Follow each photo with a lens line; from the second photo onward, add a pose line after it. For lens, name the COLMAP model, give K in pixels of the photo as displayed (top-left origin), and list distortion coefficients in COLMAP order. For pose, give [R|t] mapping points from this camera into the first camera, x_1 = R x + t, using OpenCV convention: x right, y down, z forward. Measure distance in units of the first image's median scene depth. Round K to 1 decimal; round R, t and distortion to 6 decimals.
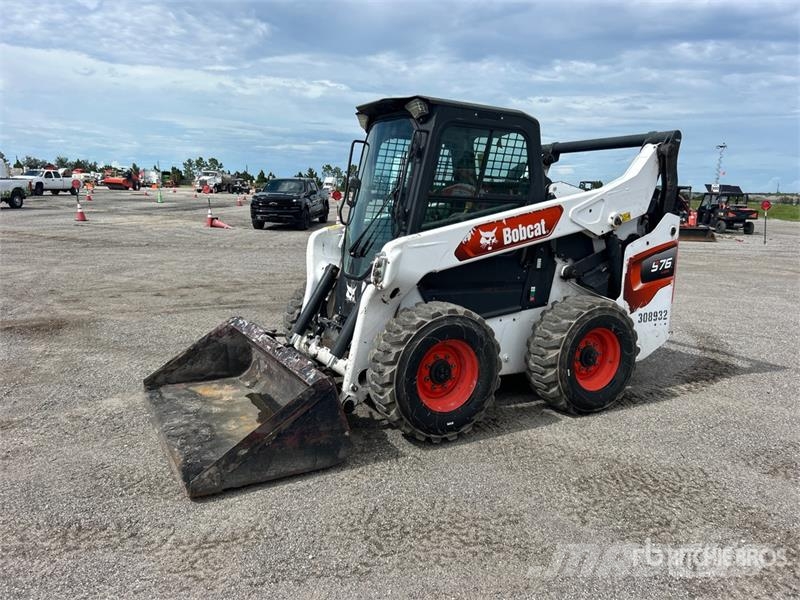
lens RADIAL K [[610.3, 0, 402.9], [0, 610.3, 299.3], [0, 0, 1]] dist [0.058515, -0.061093]
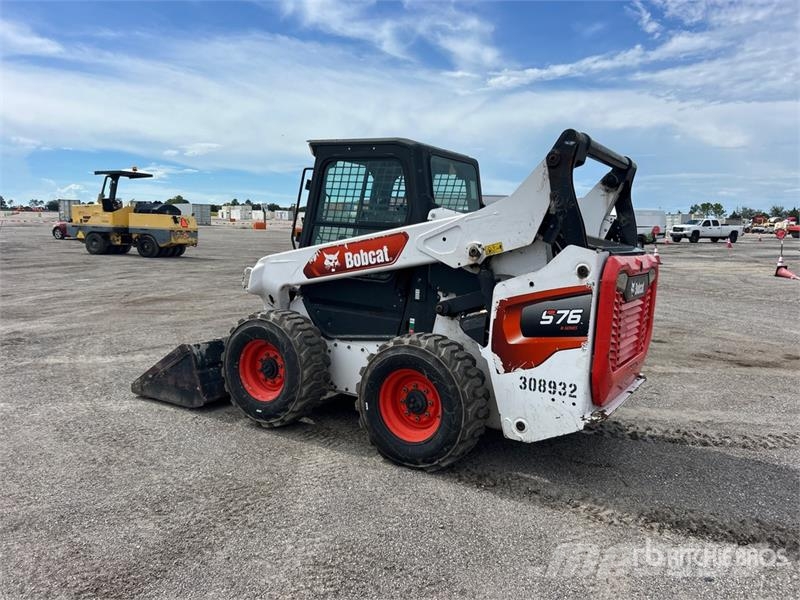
lens RADIAL K [[607.3, 0, 401.4], [0, 607.3, 298.5], [0, 0, 1]] dist [0.106116, -0.120245]
pose [[0.471480, 0.091129, -0.877156, 1.035163], [-0.161980, 0.986673, 0.015441, -0.063247], [0.866873, 0.134802, 0.479957, 0.536564]]
